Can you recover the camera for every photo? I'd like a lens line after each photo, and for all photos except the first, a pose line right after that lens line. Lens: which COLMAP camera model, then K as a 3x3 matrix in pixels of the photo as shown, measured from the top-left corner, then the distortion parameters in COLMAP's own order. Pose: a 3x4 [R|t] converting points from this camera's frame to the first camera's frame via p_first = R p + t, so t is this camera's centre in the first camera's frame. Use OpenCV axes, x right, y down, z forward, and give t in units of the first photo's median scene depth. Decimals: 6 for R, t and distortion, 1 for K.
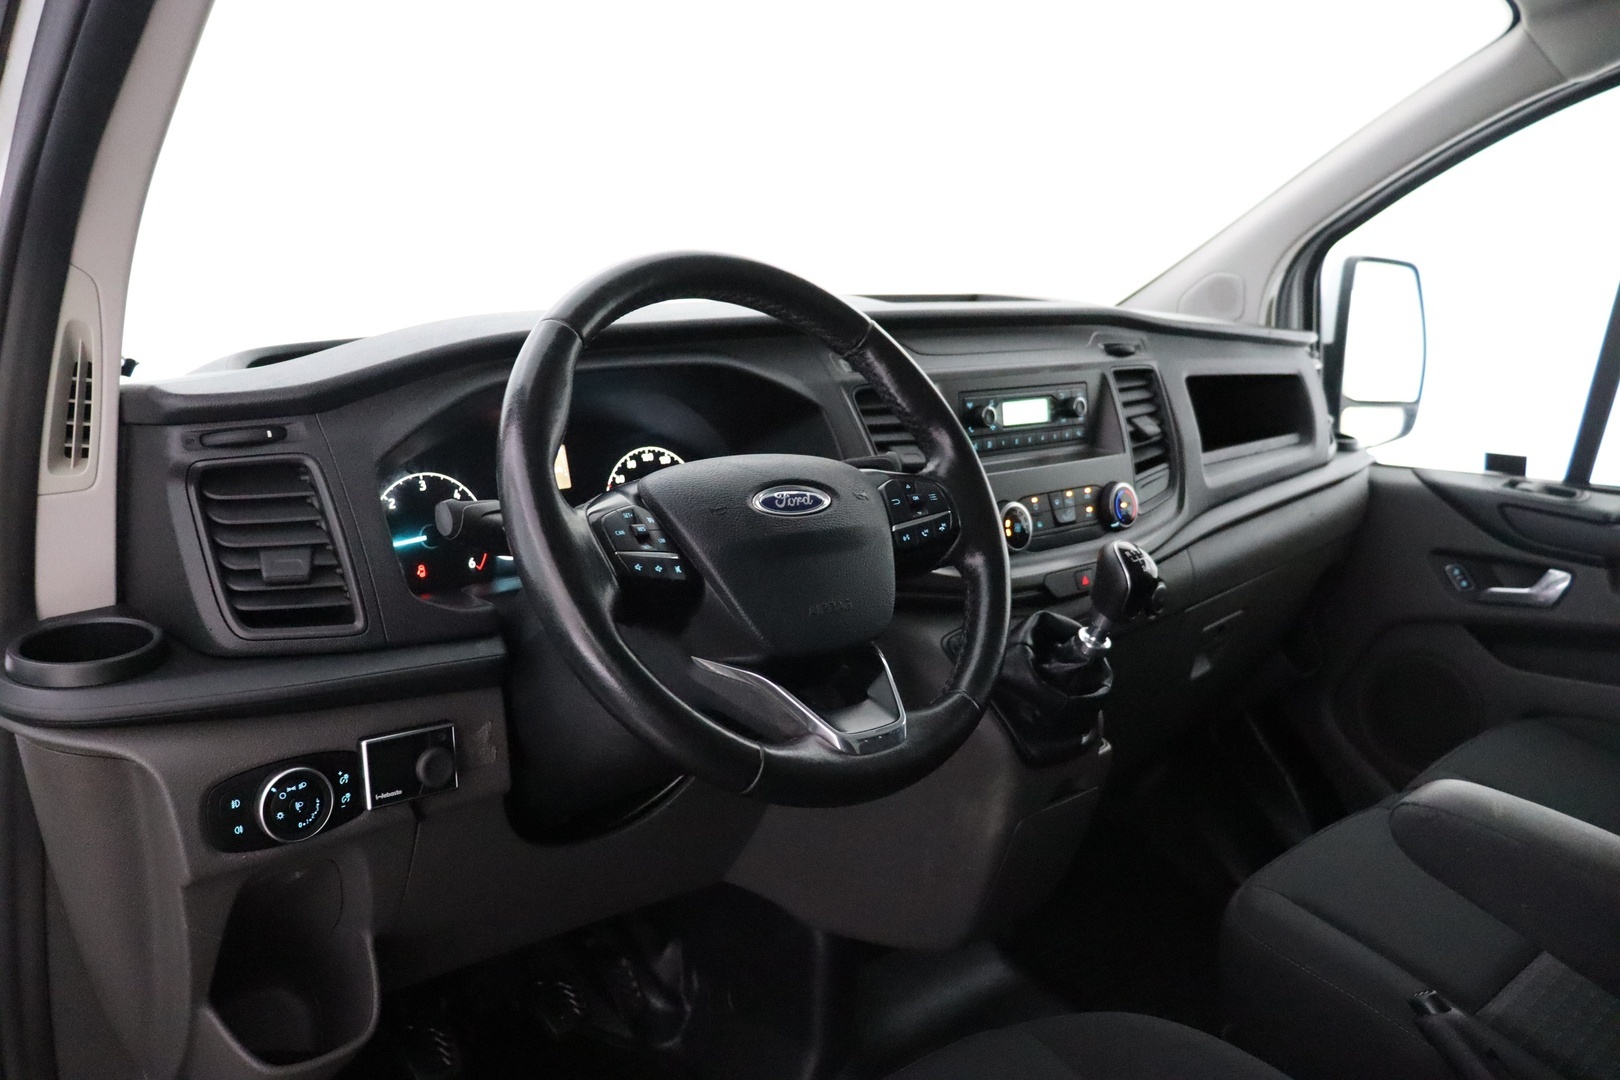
lens RADIAL K [[1347.0, 0, 849.1], [0, 1347.0, 558.5], [0, 0, 1]] dist [-0.179410, 0.150681]
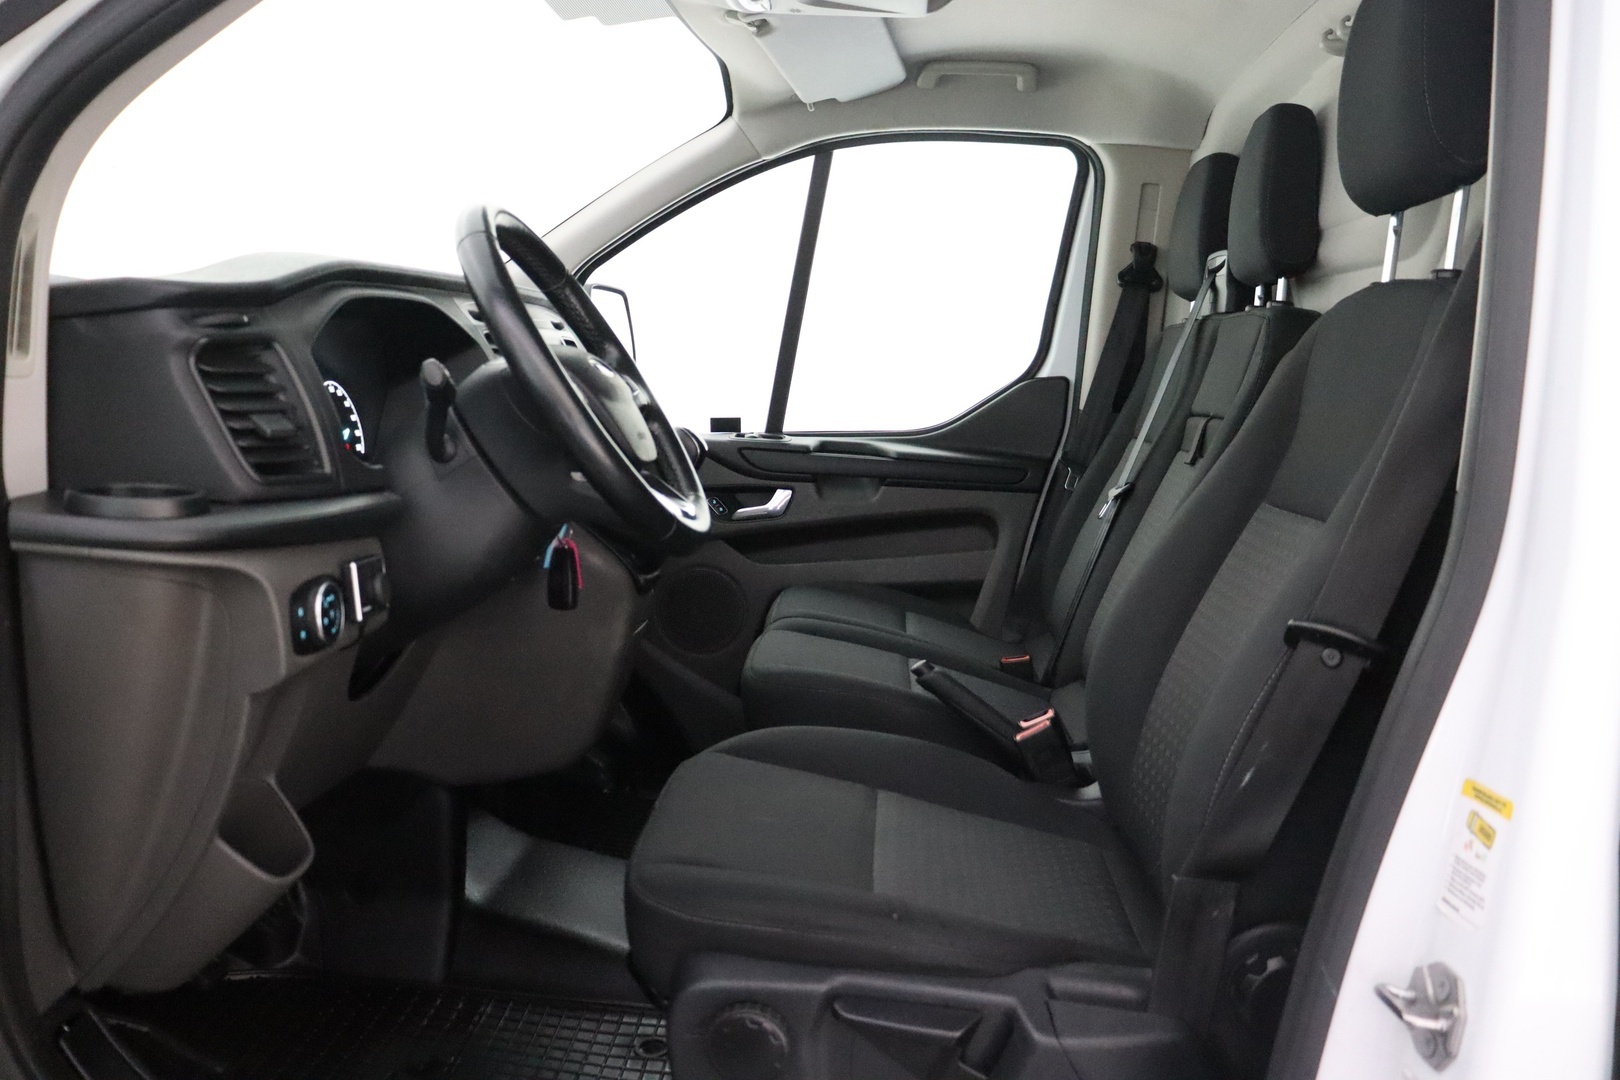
lens RADIAL K [[1347.0, 0, 849.1], [0, 1347.0, 558.5], [0, 0, 1]] dist [-0.179410, 0.150681]
pose [[0.696150, -0.107508, 0.709800, -0.529100], [0.165417, 0.986140, -0.012873, 0.130307], [-0.698579, 0.126374, 0.704285, -0.113312]]
